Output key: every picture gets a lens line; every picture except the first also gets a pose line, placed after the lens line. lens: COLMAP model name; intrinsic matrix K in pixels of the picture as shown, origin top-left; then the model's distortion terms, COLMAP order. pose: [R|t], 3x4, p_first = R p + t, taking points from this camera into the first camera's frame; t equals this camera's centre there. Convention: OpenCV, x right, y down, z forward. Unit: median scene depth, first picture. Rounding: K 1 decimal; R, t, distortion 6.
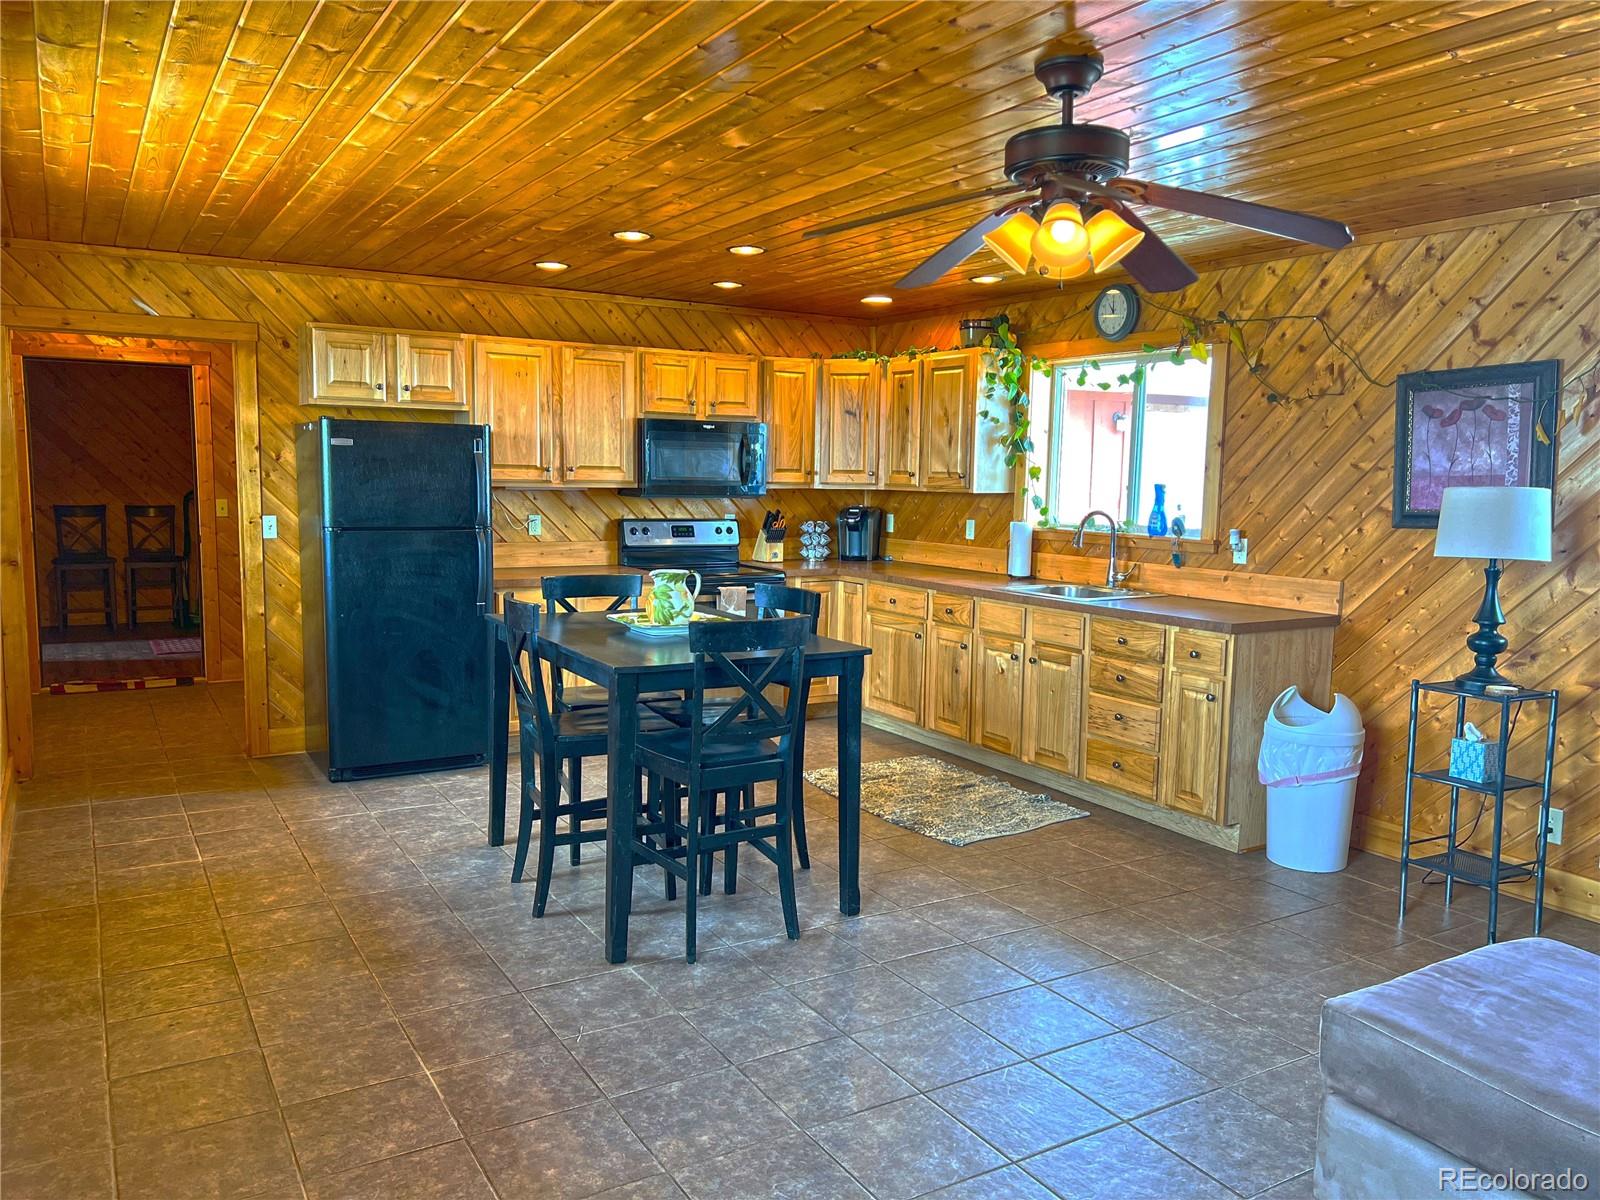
lens RADIAL K [[1198.0, 0, 802.4], [0, 1198.0, 596.1], [0, 0, 1]] dist [0.065565, -0.092310]
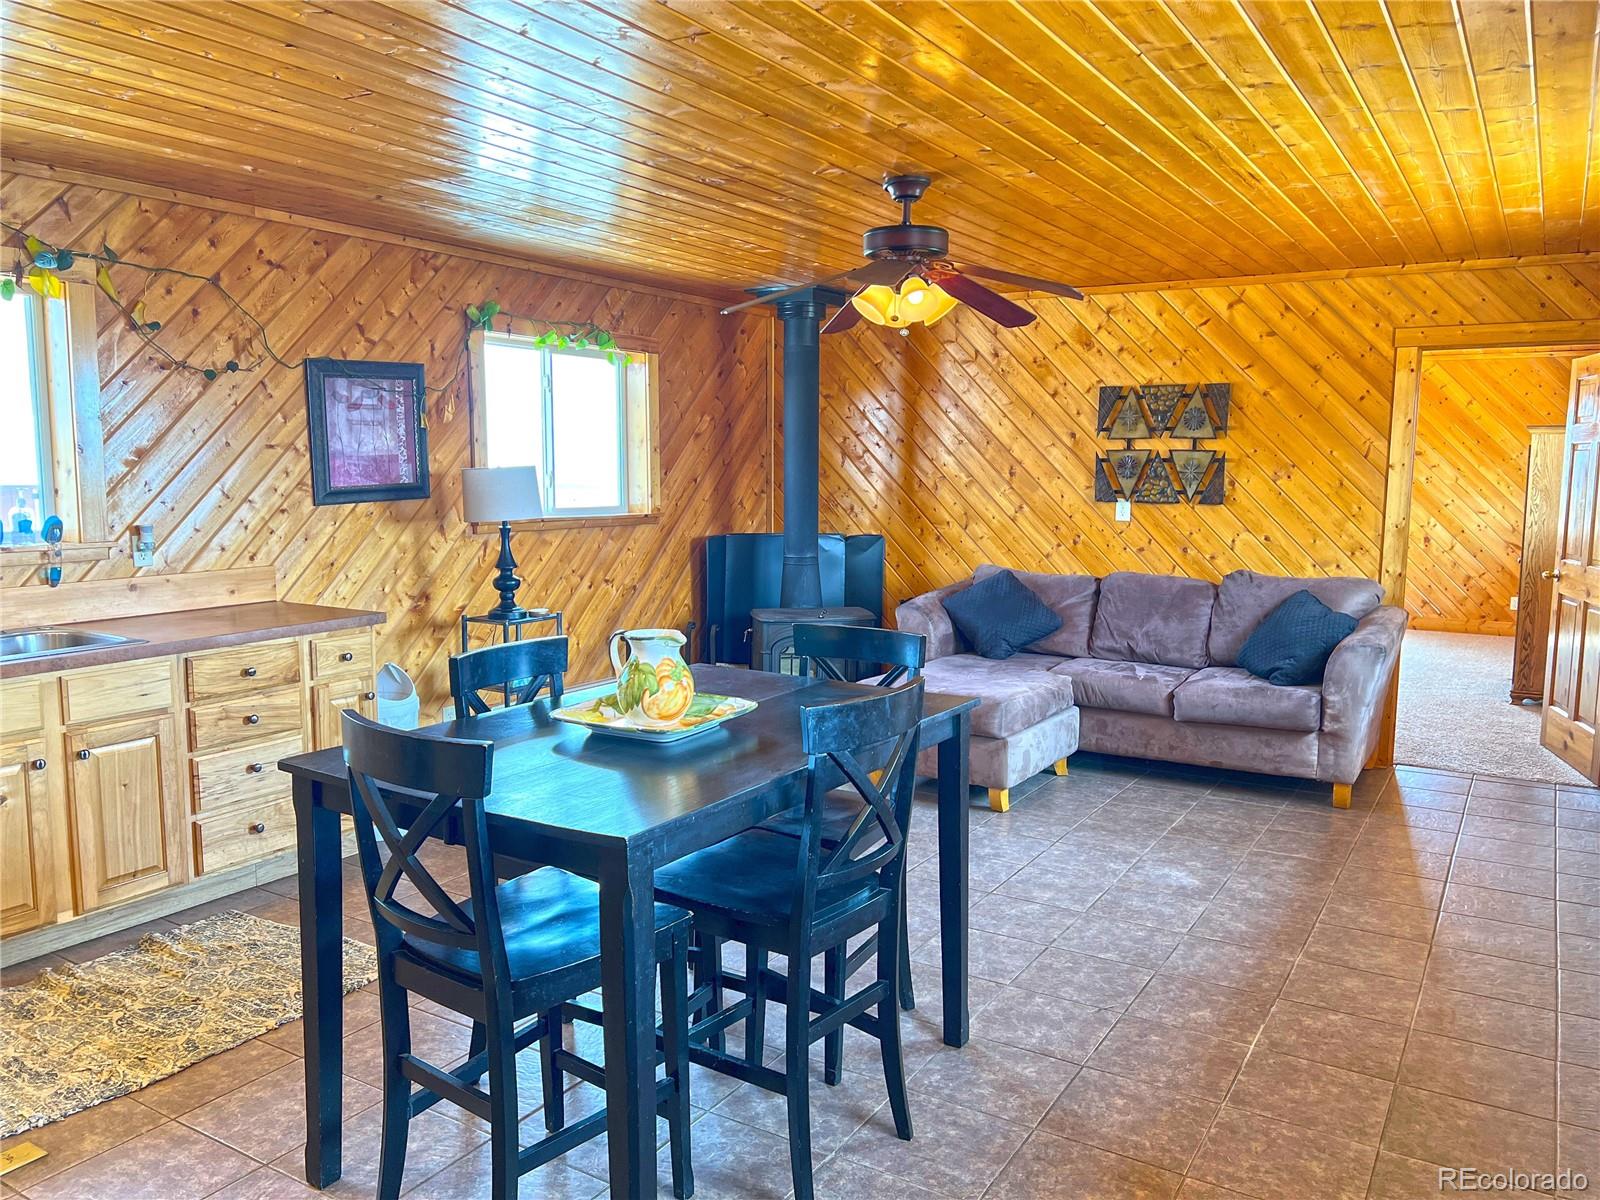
lens RADIAL K [[1198.0, 0, 801.9], [0, 1198.0, 598.5], [0, 0, 1]] dist [0.065565, -0.092310]
pose [[-0.454414, -0.128092, 0.881533, -0.954925], [0.082625, 0.979280, 0.184887, -0.205631], [-0.886950, 0.156852, -0.434415, 1.646561]]
